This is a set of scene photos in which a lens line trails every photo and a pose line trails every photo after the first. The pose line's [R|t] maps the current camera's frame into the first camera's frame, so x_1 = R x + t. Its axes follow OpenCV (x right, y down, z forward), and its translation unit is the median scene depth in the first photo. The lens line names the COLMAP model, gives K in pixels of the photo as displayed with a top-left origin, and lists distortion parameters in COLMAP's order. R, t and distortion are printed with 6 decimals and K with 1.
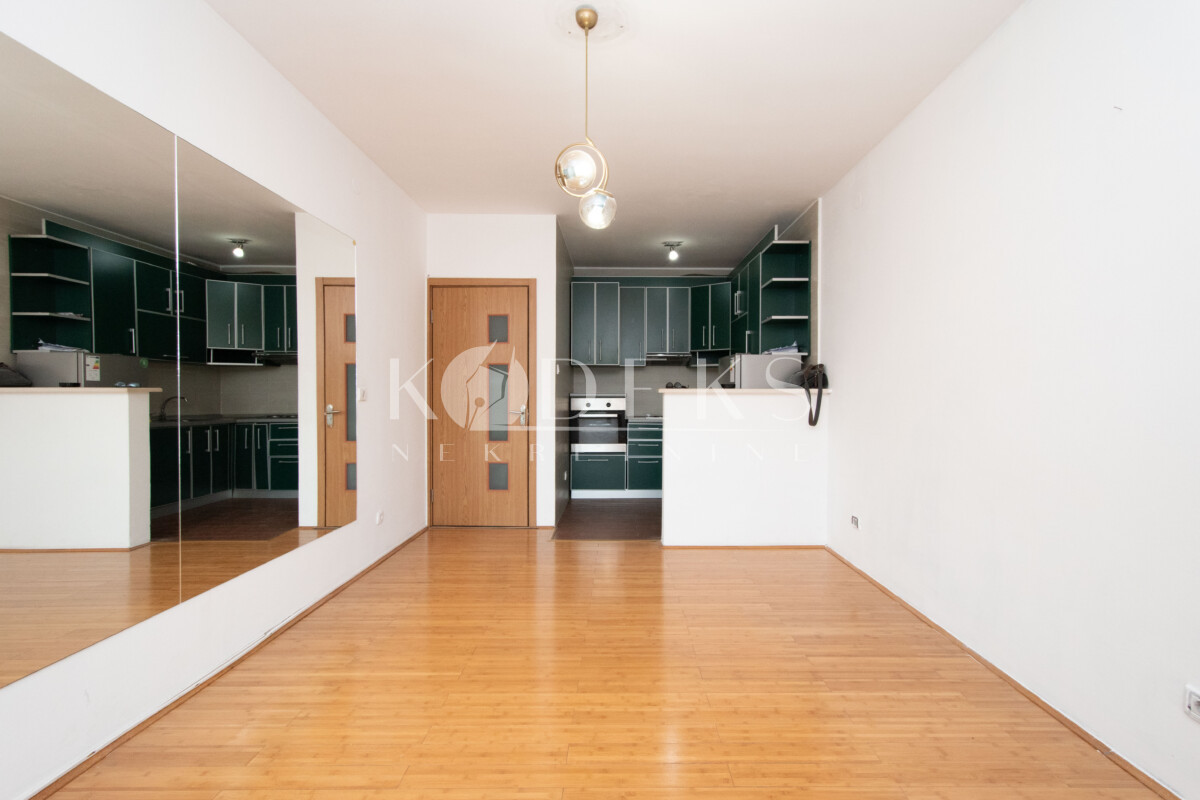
lens RADIAL K [[531.0, 0, 600.0], [0, 531.0, 400.0], [0, 0, 1]] dist [0.000063, 0.000010]
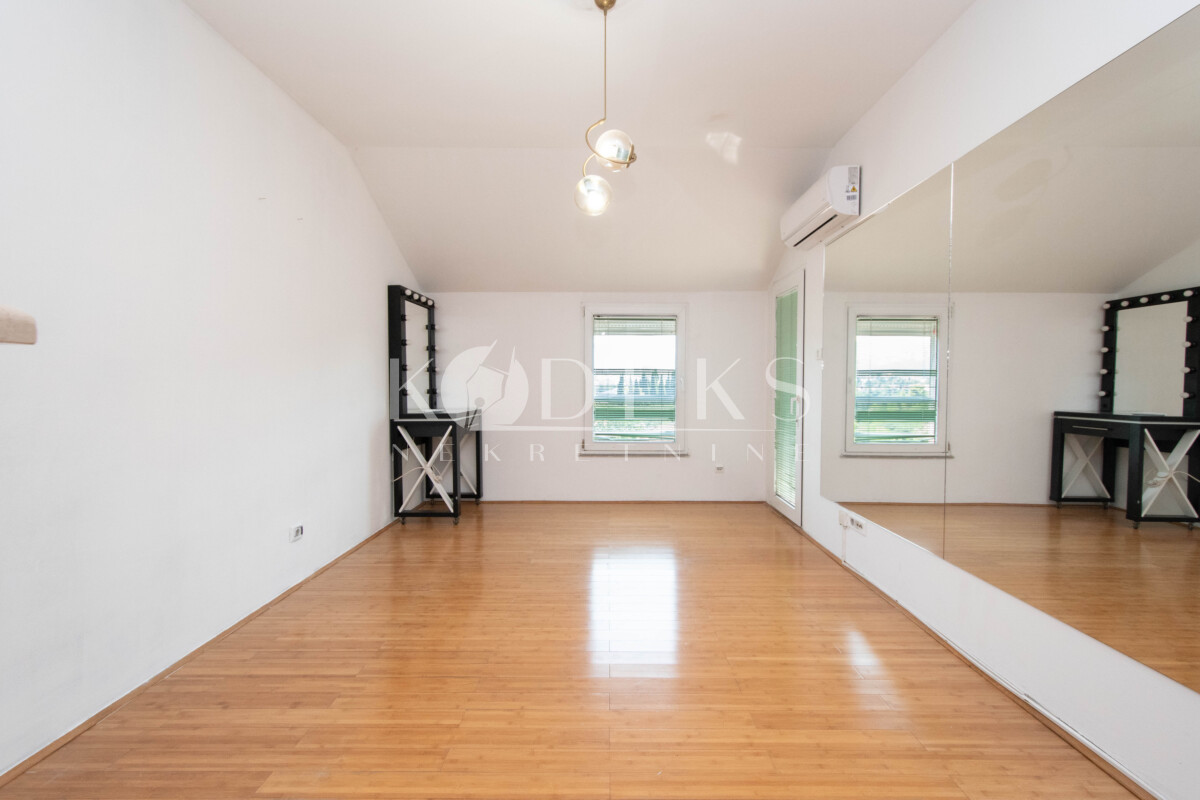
lens RADIAL K [[531.0, 0, 600.0], [0, 531.0, 400.0], [0, 0, 1]] dist [0.000063, 0.000010]
pose [[-0.999768, -0.003973, -0.021156, 0.002239], [-0.004780, 0.999258, 0.038209, -0.011759], [0.020988, 0.038301, -0.999046, 1.850260]]
